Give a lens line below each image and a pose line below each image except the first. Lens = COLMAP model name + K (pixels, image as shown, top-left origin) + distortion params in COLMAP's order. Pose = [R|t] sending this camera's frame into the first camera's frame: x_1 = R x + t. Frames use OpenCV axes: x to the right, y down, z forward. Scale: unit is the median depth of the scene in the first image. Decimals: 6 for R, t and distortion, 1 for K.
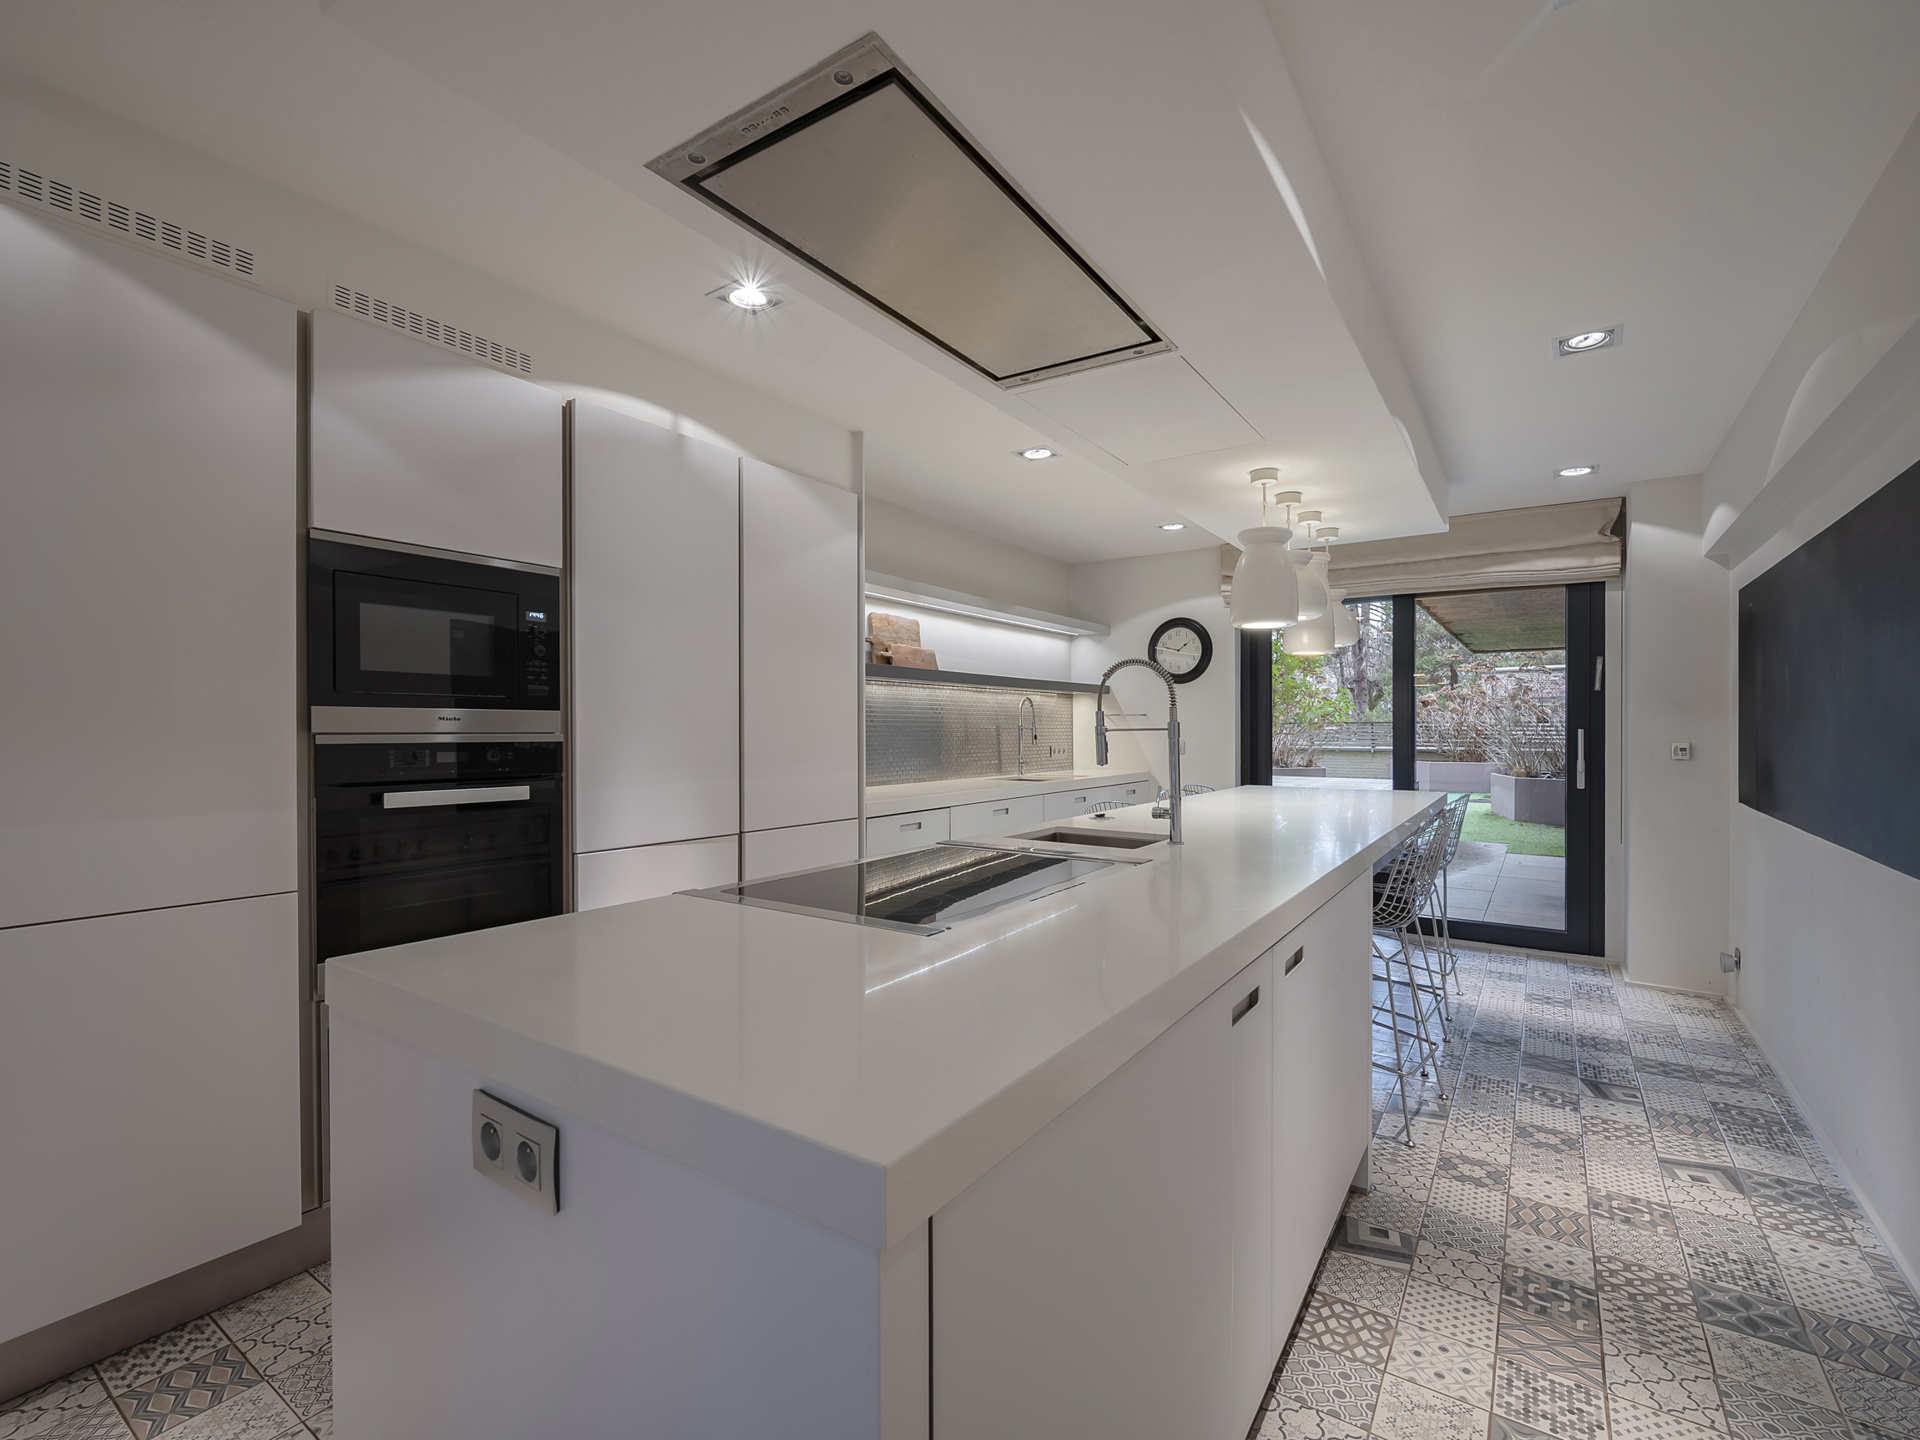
lens RADIAL K [[853.9, 0, 969.9], [0, 853.9, 723.4], [0, 0, 1]] dist [0.003297, -0.000195]
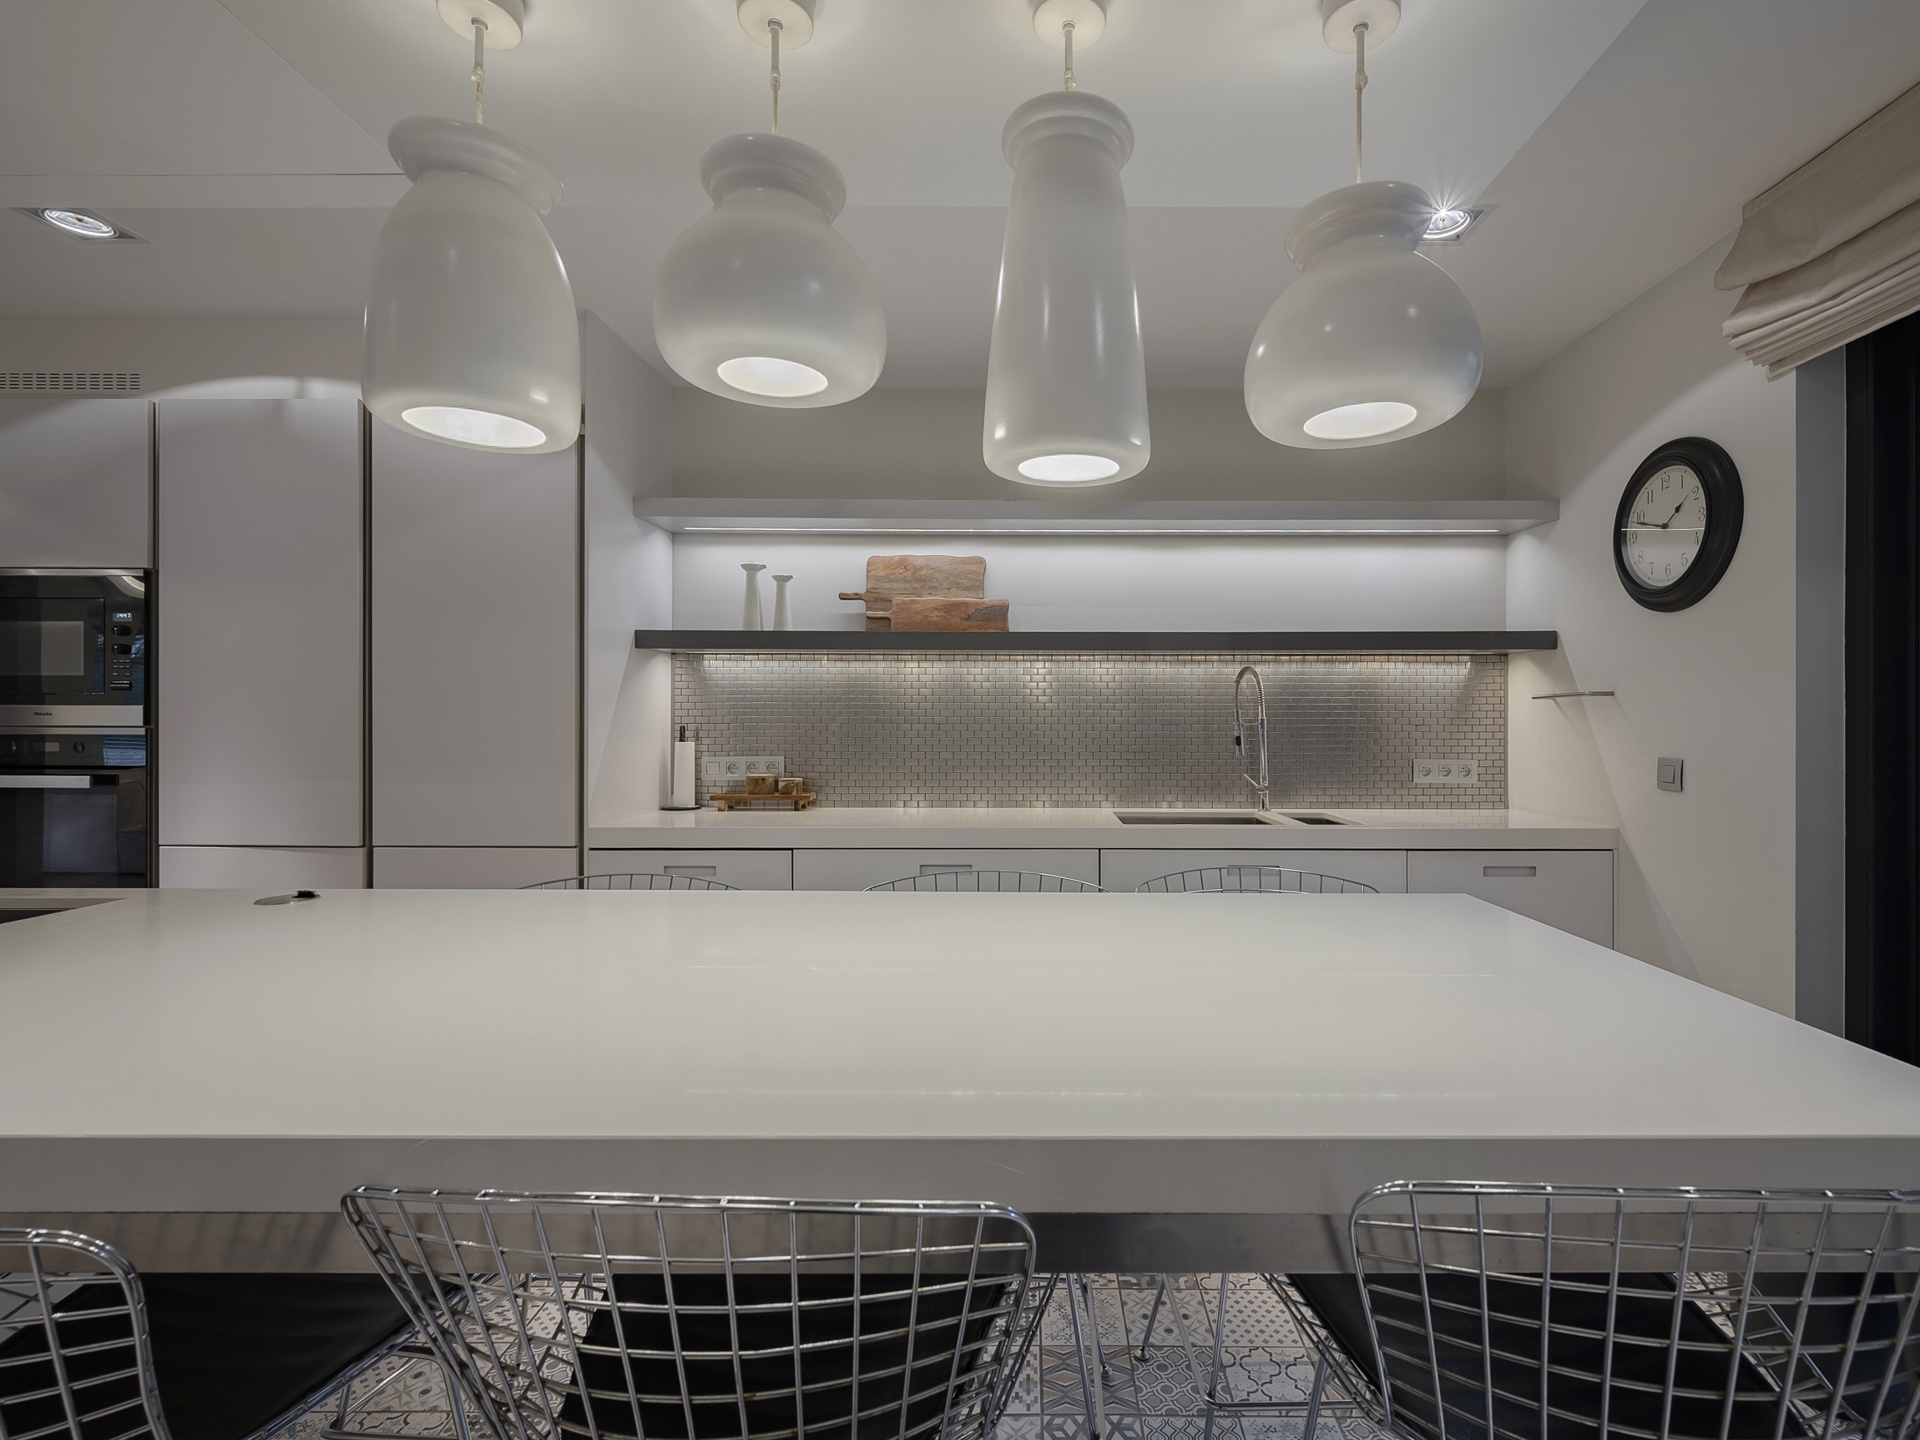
lens RADIAL K [[853.9, 0, 974.6], [0, 853.9, 709.0], [0, 0, 1]] dist [0.003297, -0.000195]
pose [[0.555990, -0.007797, -0.831152, 0.959958], [0.002003, 0.999966, -0.008041, 0.000506], [0.831186, 0.002805, 0.555987, 1.283378]]
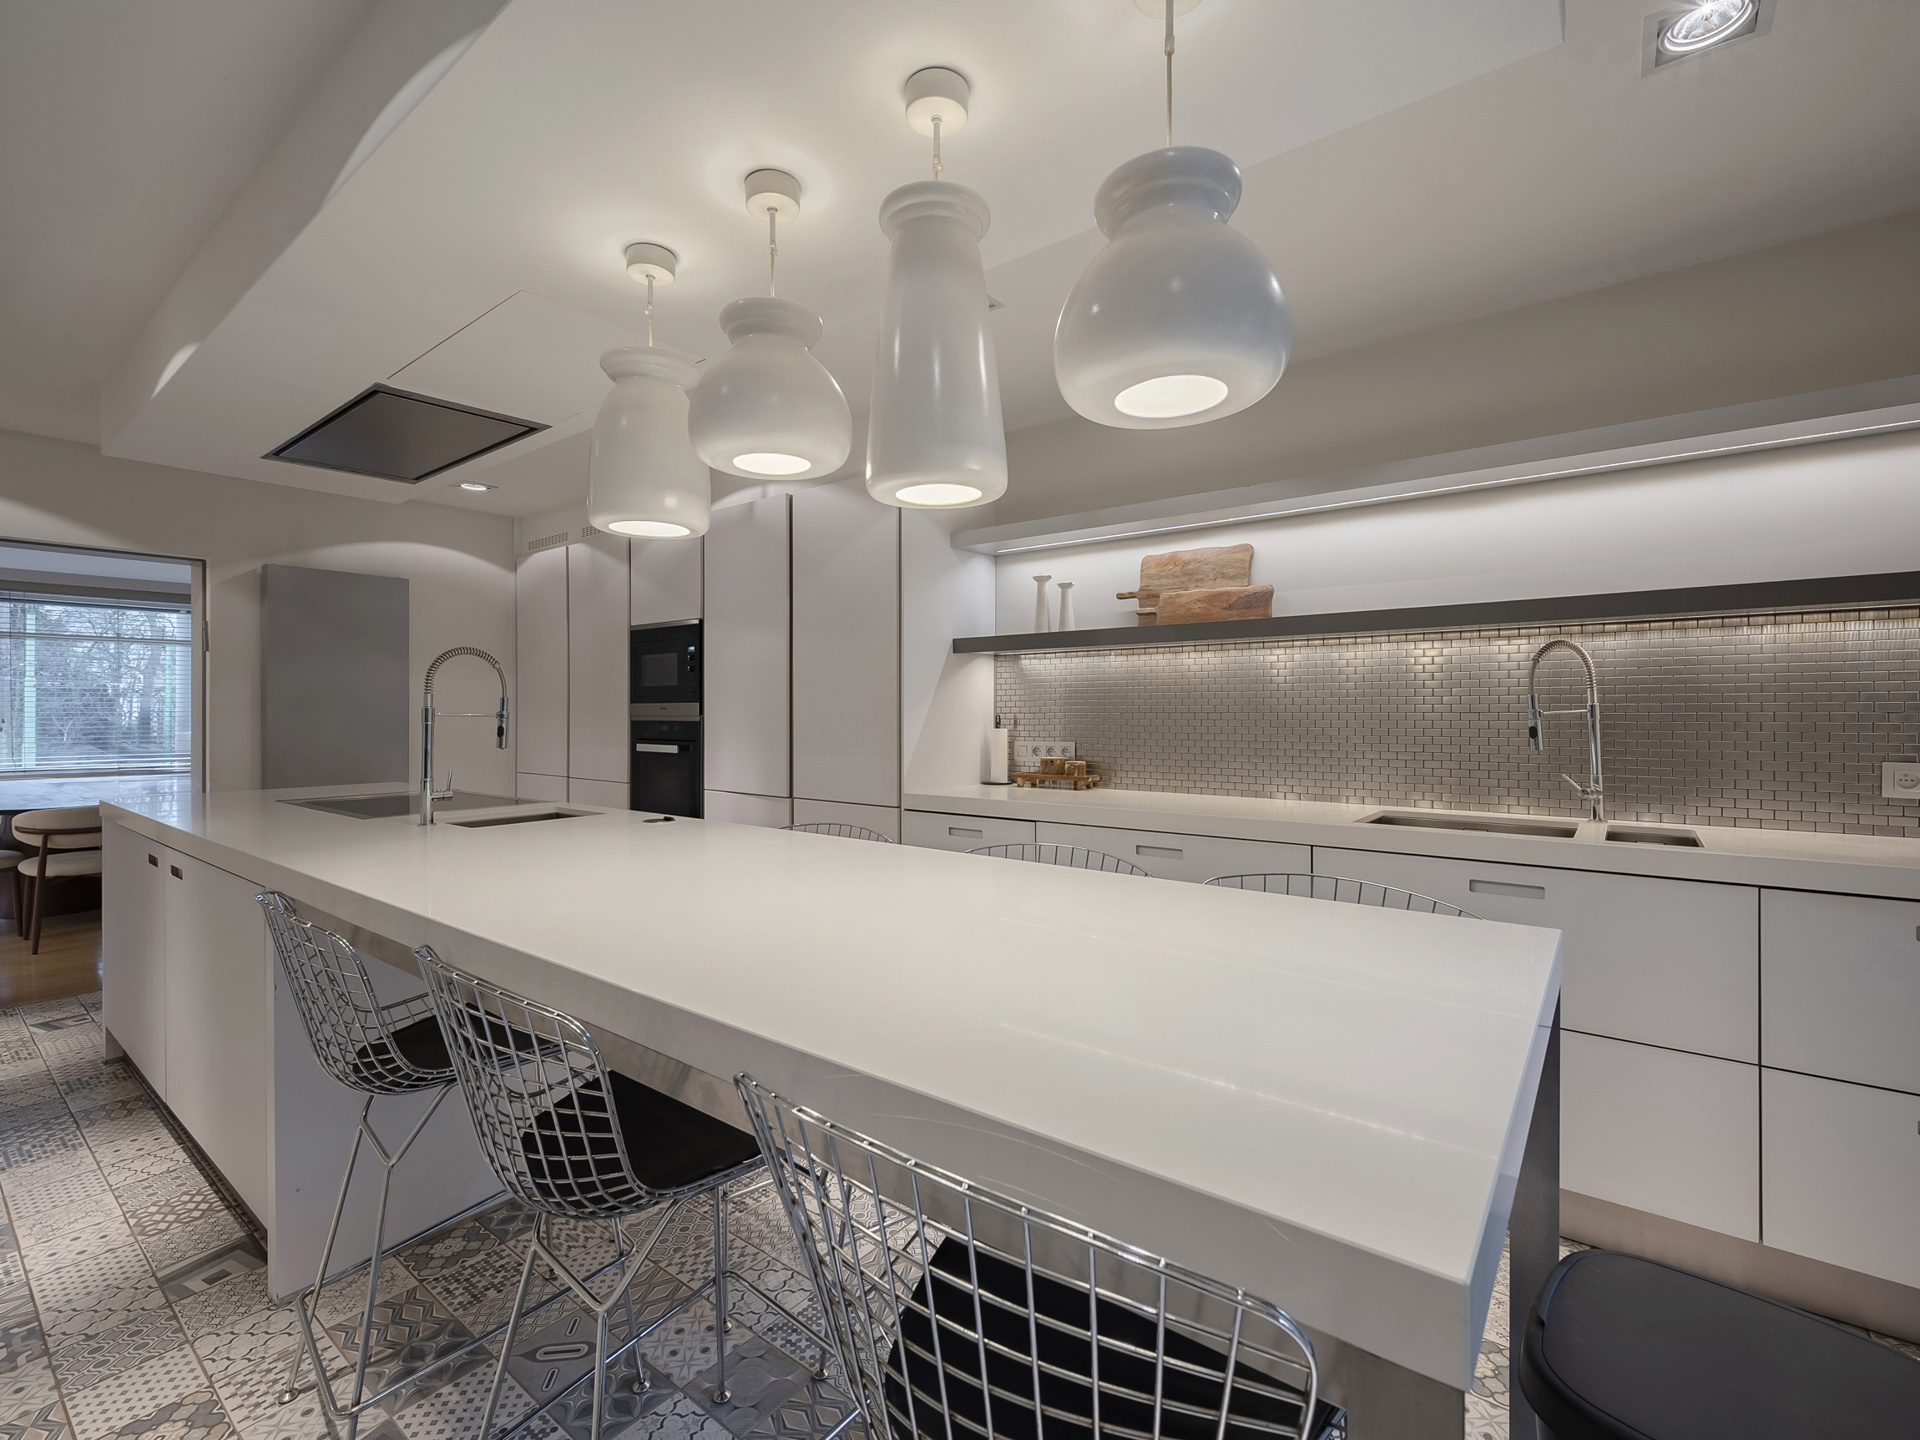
lens RADIAL K [[853.9, 0, 964.0], [0, 853.9, 711.2], [0, 0, 1]] dist [0.003297, -0.000195]
pose [[-0.067061, 0.003232, -0.997744, 1.197798], [0.010196, 0.999945, 0.002553, 0.002413], [0.997697, -0.010002, -0.067090, 1.673764]]
